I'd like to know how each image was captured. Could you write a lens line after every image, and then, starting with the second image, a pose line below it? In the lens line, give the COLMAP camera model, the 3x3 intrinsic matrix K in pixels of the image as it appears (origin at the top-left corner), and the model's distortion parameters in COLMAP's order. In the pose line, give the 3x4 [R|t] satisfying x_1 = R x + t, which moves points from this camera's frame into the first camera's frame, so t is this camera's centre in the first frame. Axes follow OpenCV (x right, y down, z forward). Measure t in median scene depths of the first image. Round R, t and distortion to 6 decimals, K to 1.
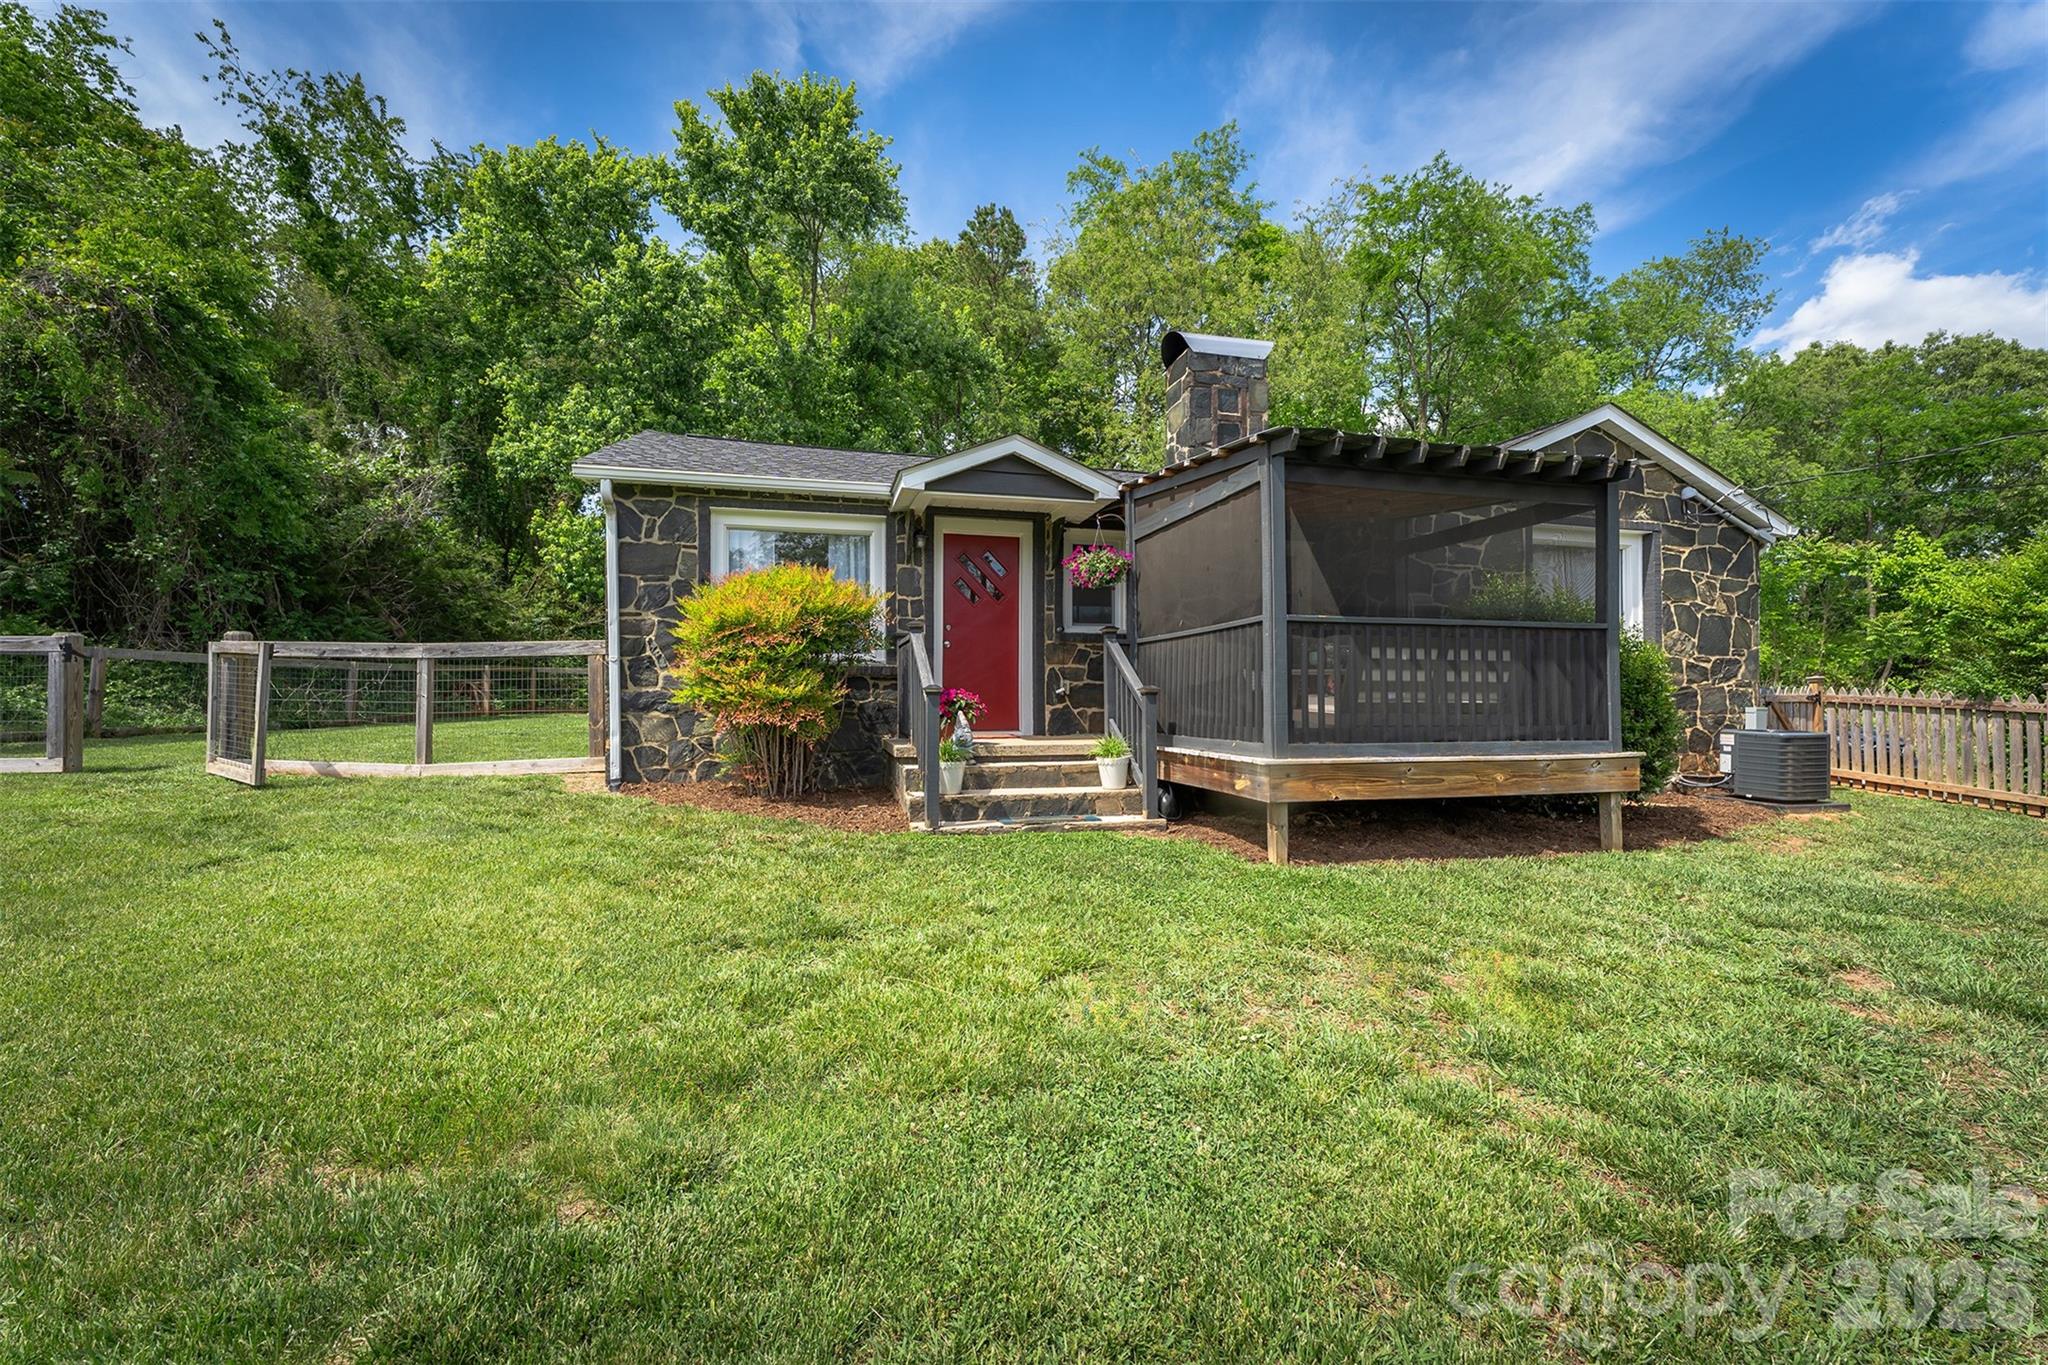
lens RADIAL K [[834.1, 0, 1036.4], [0, 834.1, 687.6], [0, 0, 1]] dist [-0.002654, -0.000727]
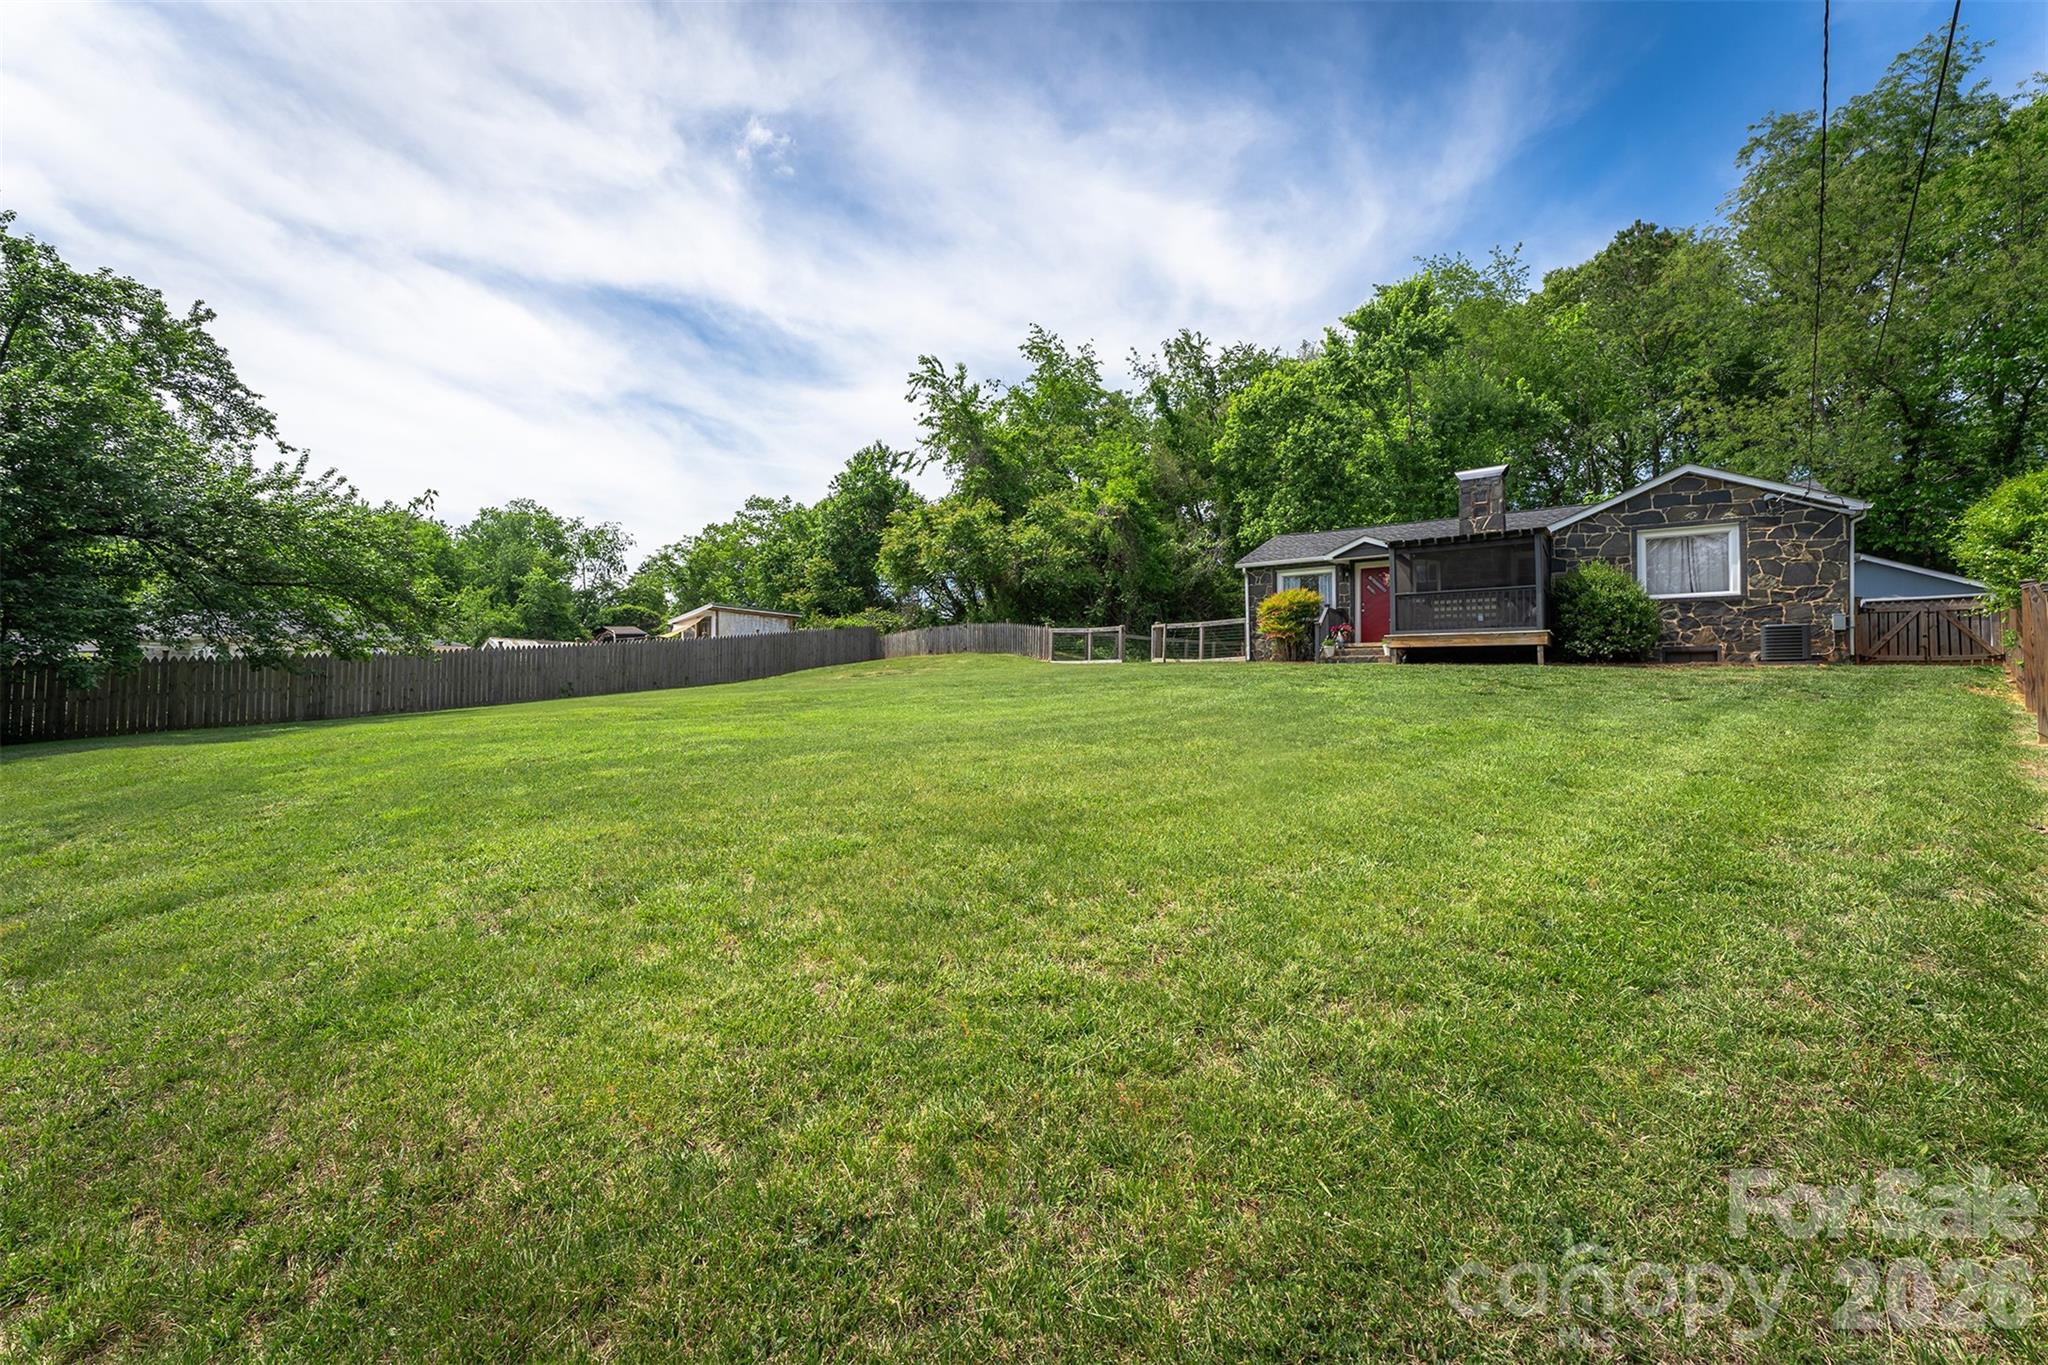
lens RADIAL K [[834.1, 0, 1015.8], [0, 834.1, 671.0], [0, 0, 1]] dist [-0.002654, -0.000727]
pose [[0.624872, -0.016158, -0.780560, 1.257236], [0.003057, 0.999829, -0.018249, 0.182105], [0.780721, 0.009017, 0.624815, -1.488438]]
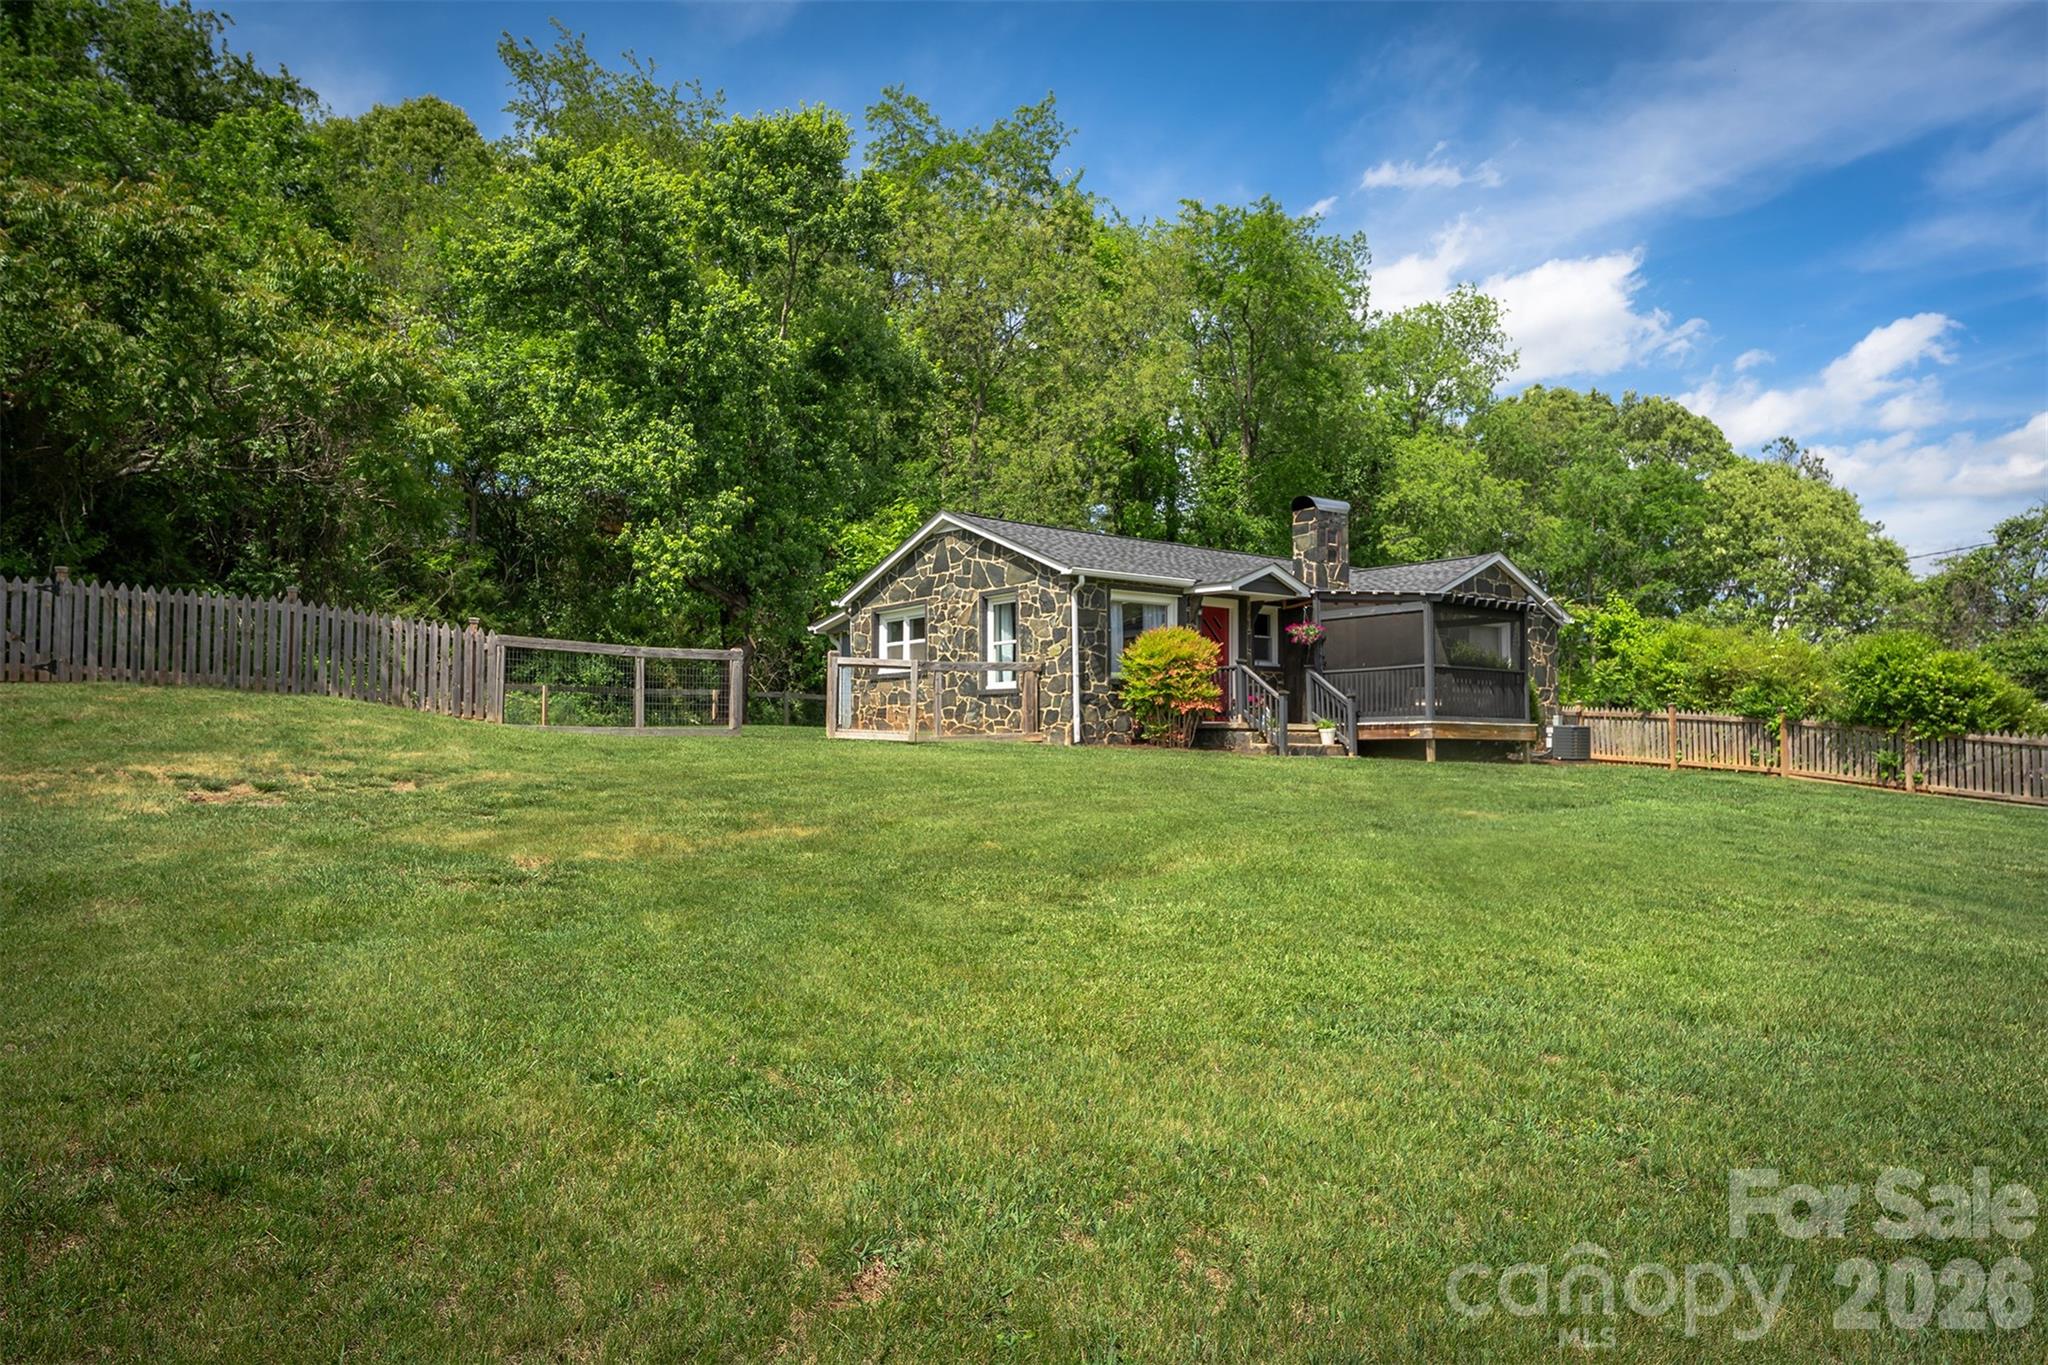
lens RADIAL K [[1359.1, 0, 1069.6], [0, 1359.1, 680.1], [0, 0, 1]] dist [0.000838, -0.003901]
pose [[0.909688, 0.023926, 0.414602, -1.509360], [-0.006519, 0.999039, -0.043349, 0.091167], [-0.415240, 0.036732, 0.908970, -1.424611]]
